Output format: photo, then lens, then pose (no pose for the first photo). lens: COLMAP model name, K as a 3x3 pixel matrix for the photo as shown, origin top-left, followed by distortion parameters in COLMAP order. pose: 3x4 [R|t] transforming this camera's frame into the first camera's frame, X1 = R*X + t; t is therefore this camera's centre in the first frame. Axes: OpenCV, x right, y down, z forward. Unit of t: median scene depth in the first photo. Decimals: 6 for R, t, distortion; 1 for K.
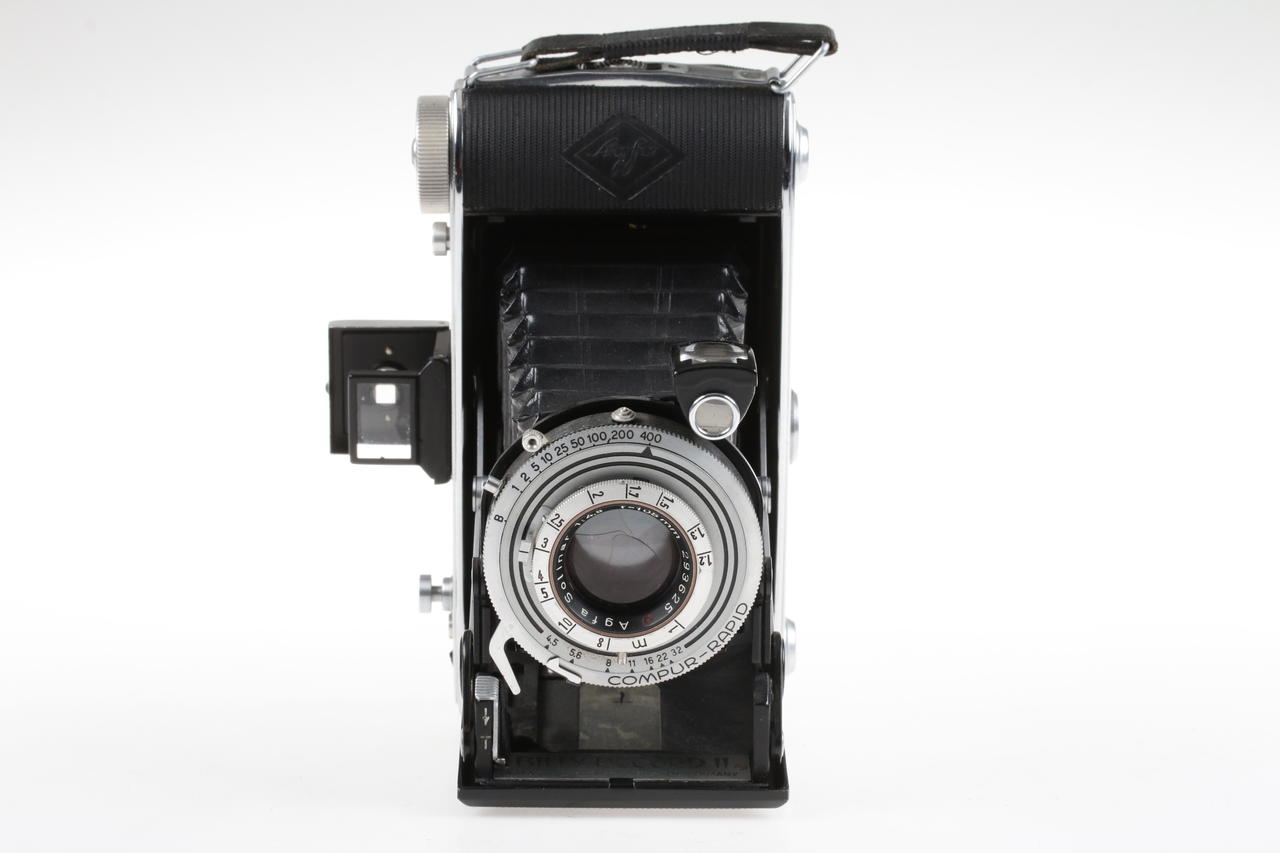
lens RADIAL K [[3578.9, 0, 640.0], [0, 3578.9, 426.5], [0, 0, 1]] dist [-0.023486, -0.222934]
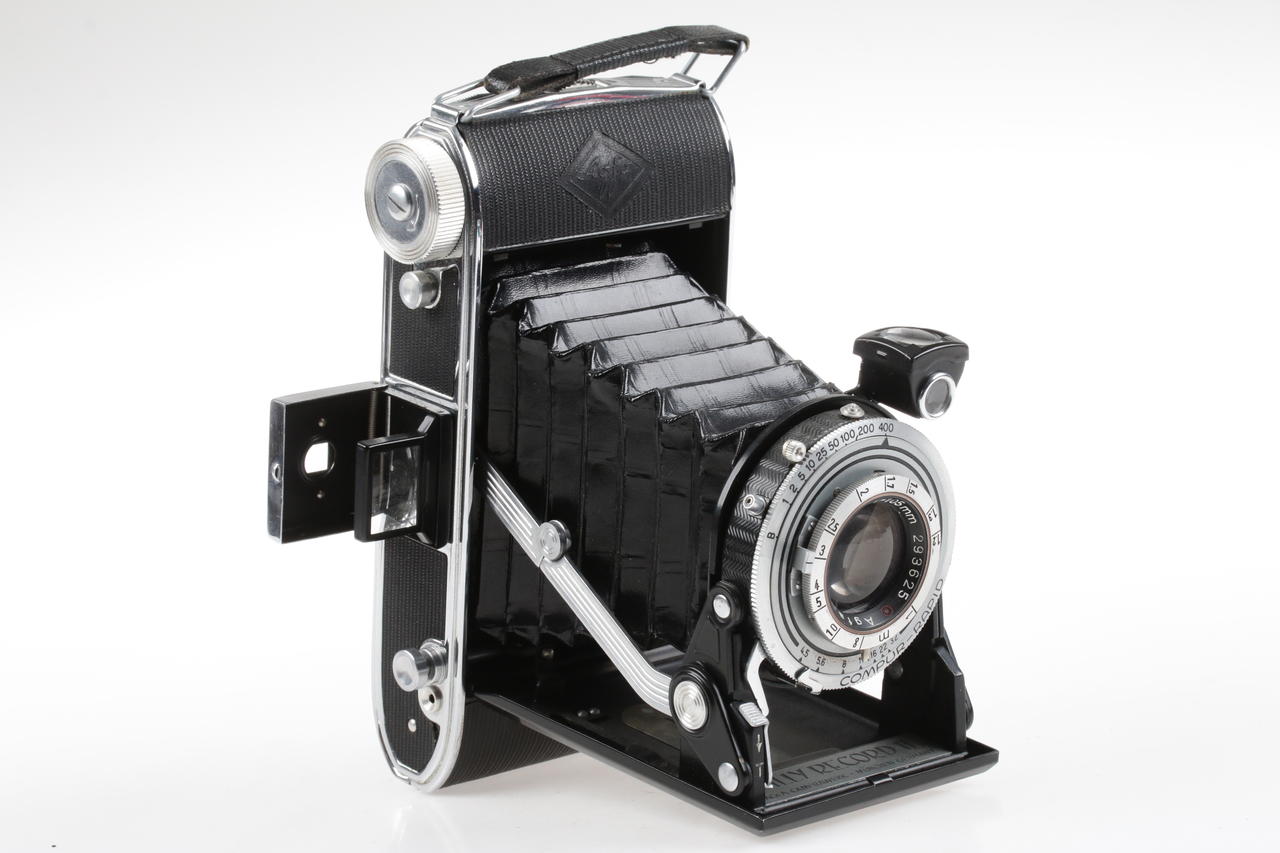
lens RADIAL K [[3578.9, 0, 640.0], [0, 3578.9, 426.5], [0, 0, 1]] dist [-0.023486, -0.222934]
pose [[0.783646, -0.157504, 0.600909, -0.647615], [0.172962, 0.984394, 0.032459, -0.041440], [-0.596644, 0.078498, 0.798658, 0.237325]]
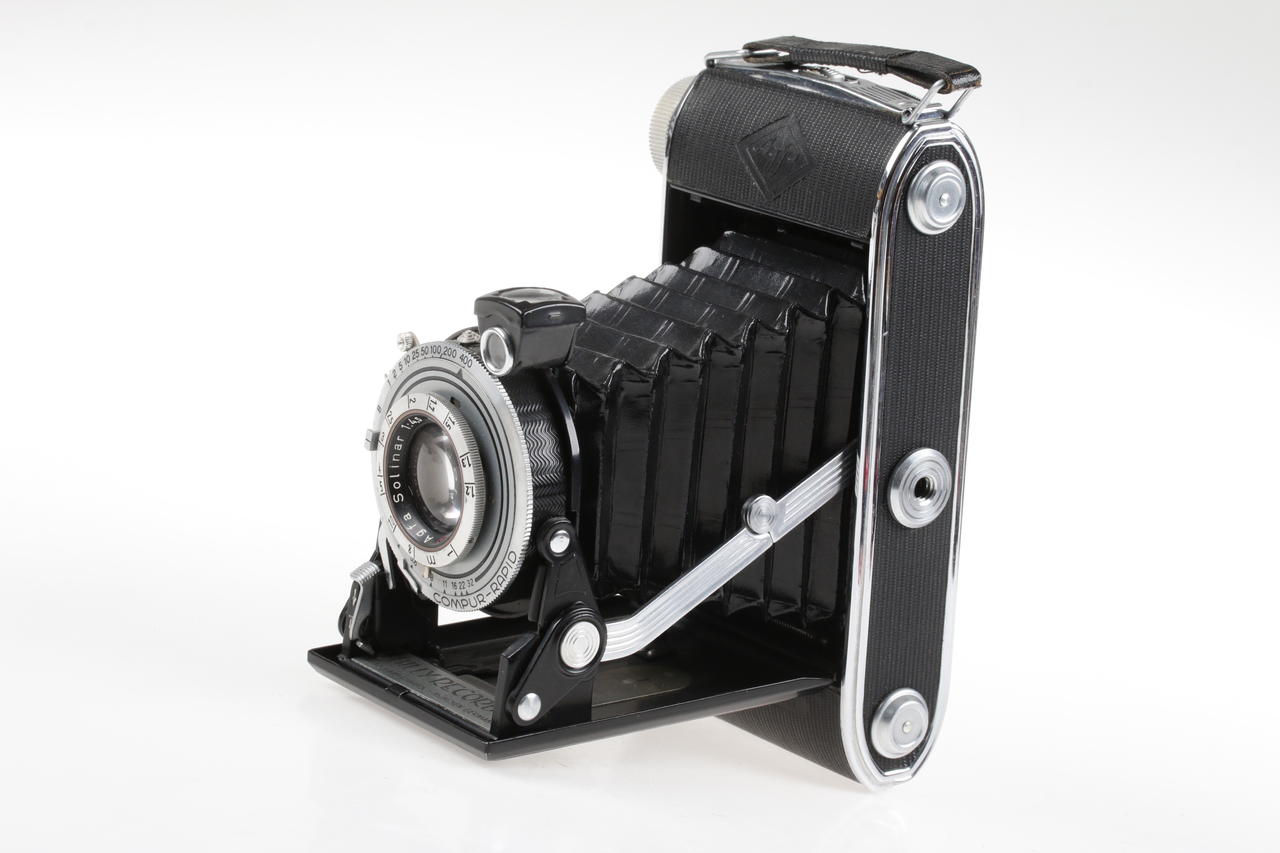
lens RADIAL K [[3578.9, 0, 640.0], [0, 3578.9, 426.5], [0, 0, 1]] dist [-0.023486, -0.222934]
pose [[0.672404, 0.248085, -0.697371, 0.747117], [-0.310604, 0.949764, 0.038388, -0.033538], [0.671861, 0.190794, 0.715682, 0.301741]]
